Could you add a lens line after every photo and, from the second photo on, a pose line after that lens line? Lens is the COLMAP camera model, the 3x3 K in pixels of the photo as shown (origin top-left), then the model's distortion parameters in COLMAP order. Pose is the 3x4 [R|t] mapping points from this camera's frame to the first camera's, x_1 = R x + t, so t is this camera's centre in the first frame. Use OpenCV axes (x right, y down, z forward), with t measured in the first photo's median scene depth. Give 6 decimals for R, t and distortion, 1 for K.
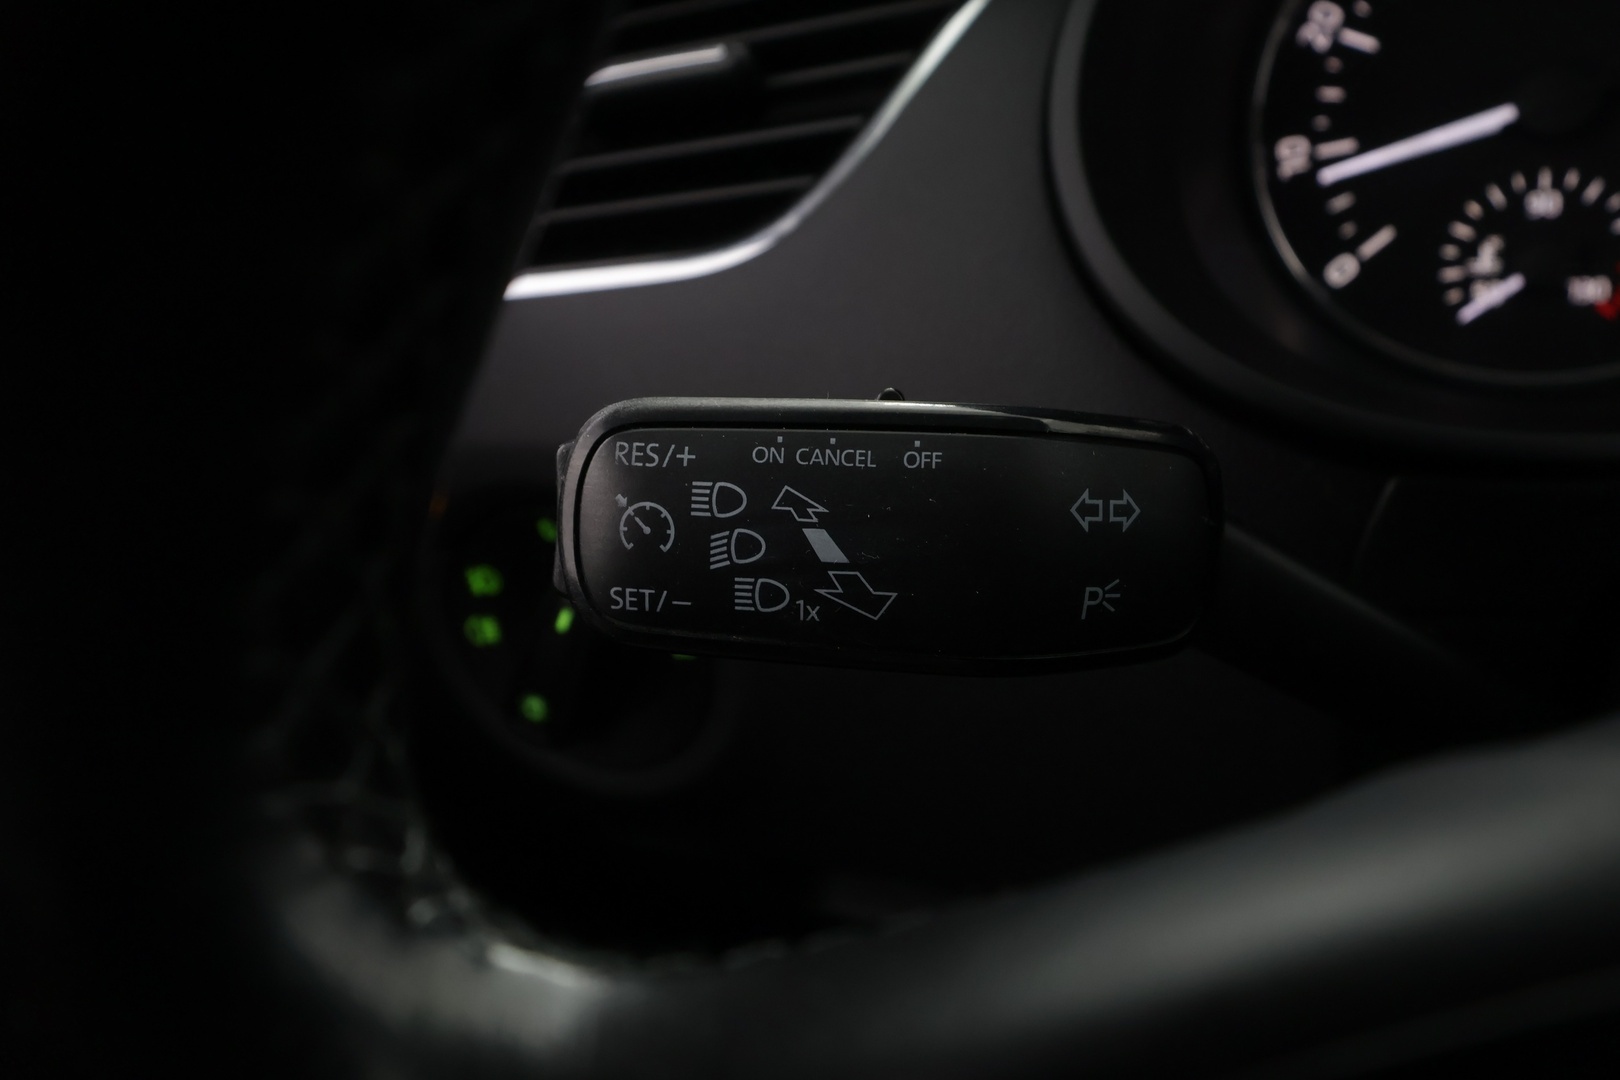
lens RADIAL K [[1261.2, 0, 801.8], [0, 1261.2, 552.3], [0, 0, 1]] dist [-0.013639, 0.004572]
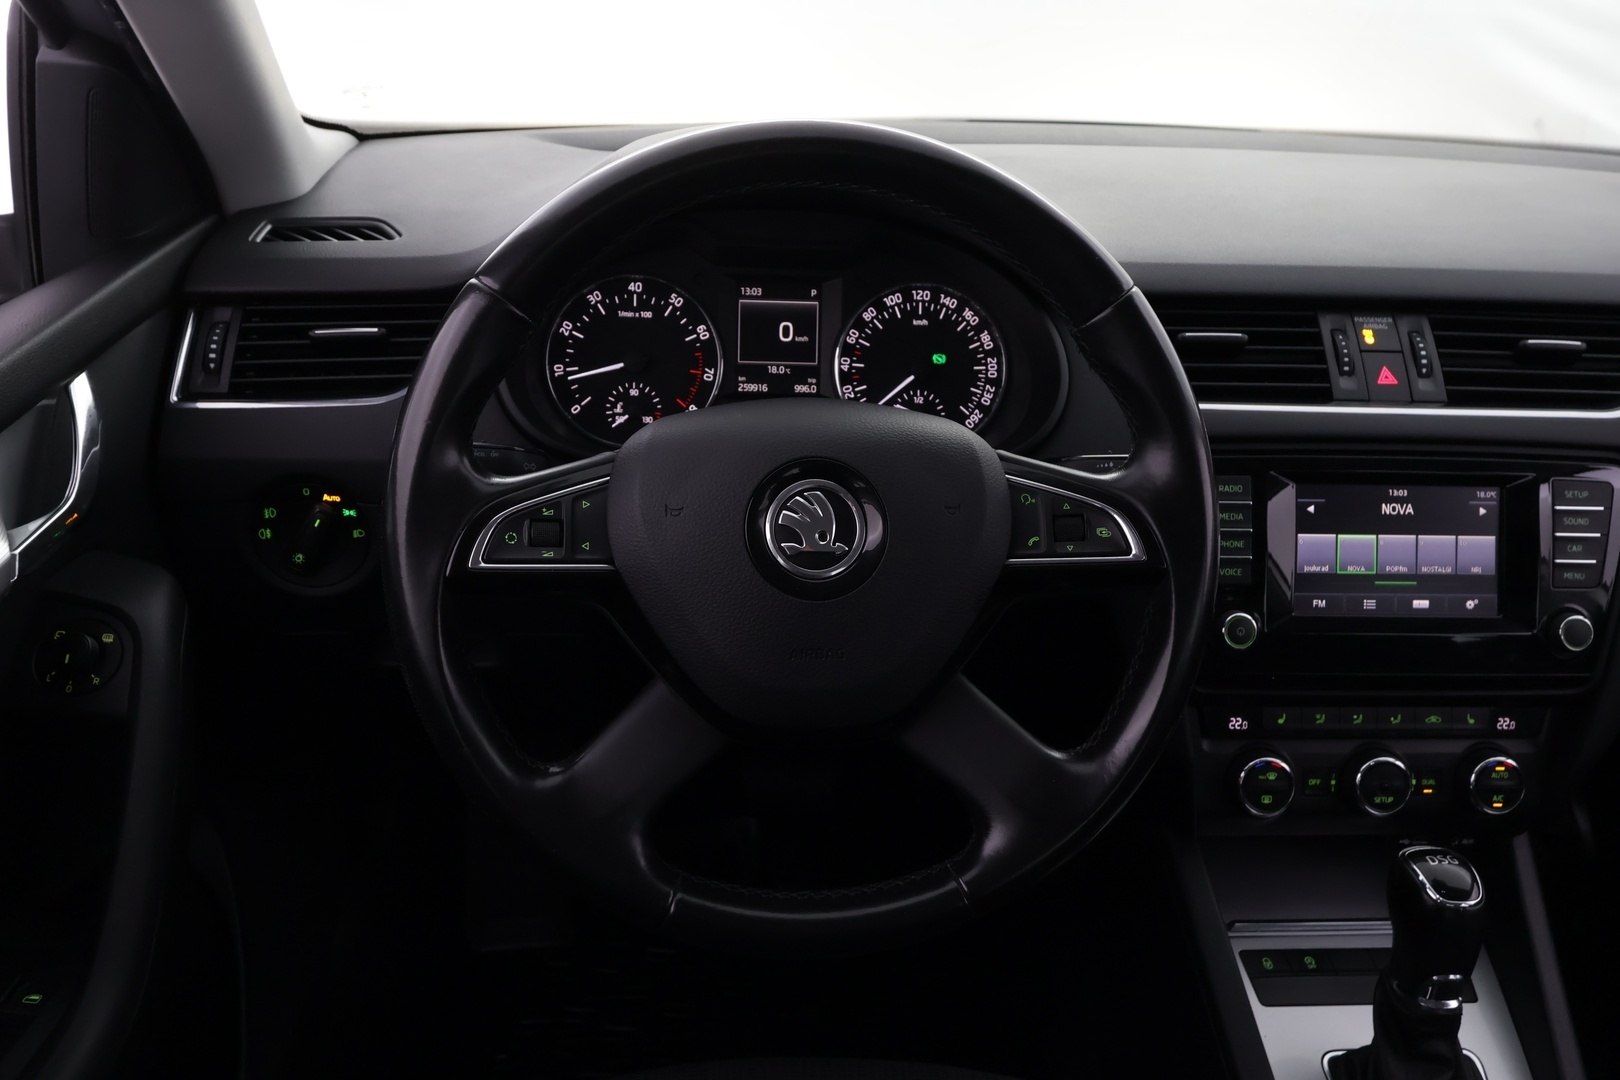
lens RADIAL K [[1261.2, 0, 786.9], [0, 1261.2, 535.4], [0, 0, 1]] dist [-0.013639, 0.004572]
pose [[0.849776, -0.006342, 0.527106, -0.746488], [0.047881, 0.996723, -0.065200, 0.302037], [-0.524965, 0.080644, 0.847295, -1.830752]]
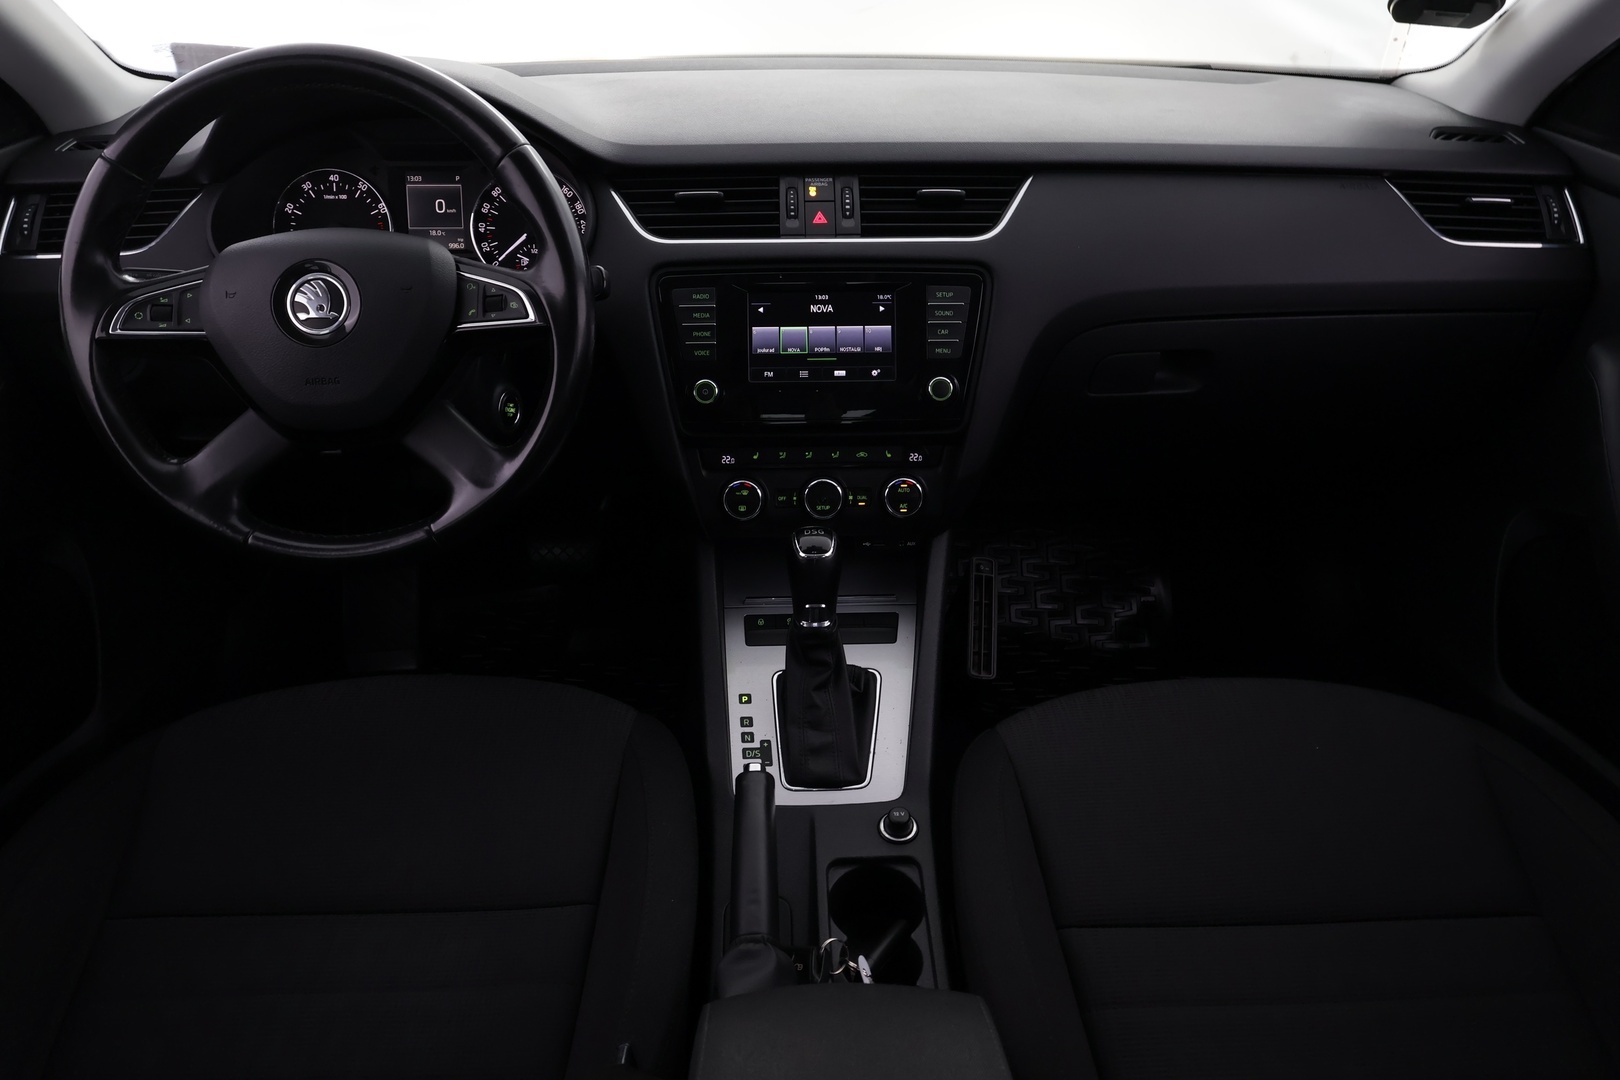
lens RADIAL K [[1036.6, 0, 779.0], [0, 1036.6, 525.9], [0, 0, 1]] dist [-0.006052, 0.005064]
pose [[0.872591, -0.063718, 0.484277, 0.083034], [0.067732, 0.997661, 0.009224, 0.803548], [-0.483732, 0.024752, 0.874866, -3.081942]]
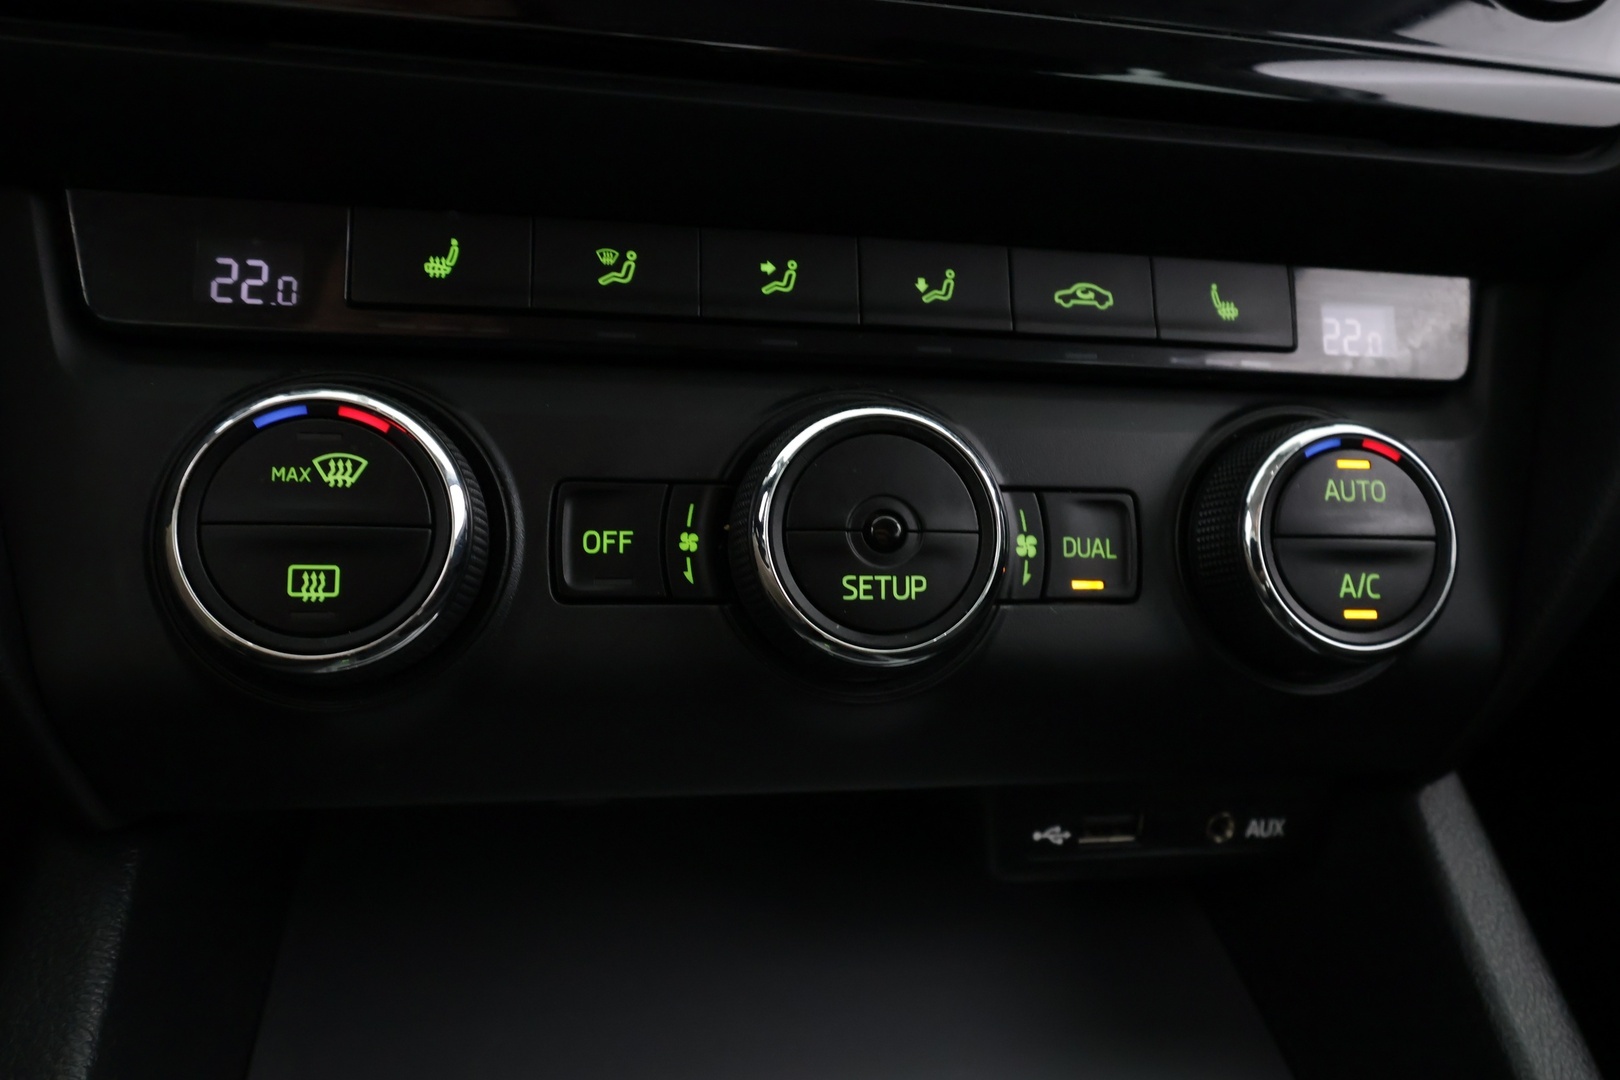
lens RADIAL K [[1154.7, 0, 804.9], [0, 1154.7, 535.5], [0, 0, 1]] dist [0.001106, 0.001991]
pose [[0.774898, 0.073427, 0.627807, 1.529404], [0.087474, 0.971215, -0.221560, 0.886426], [-0.626004, 0.226603, 0.746170, -0.478964]]
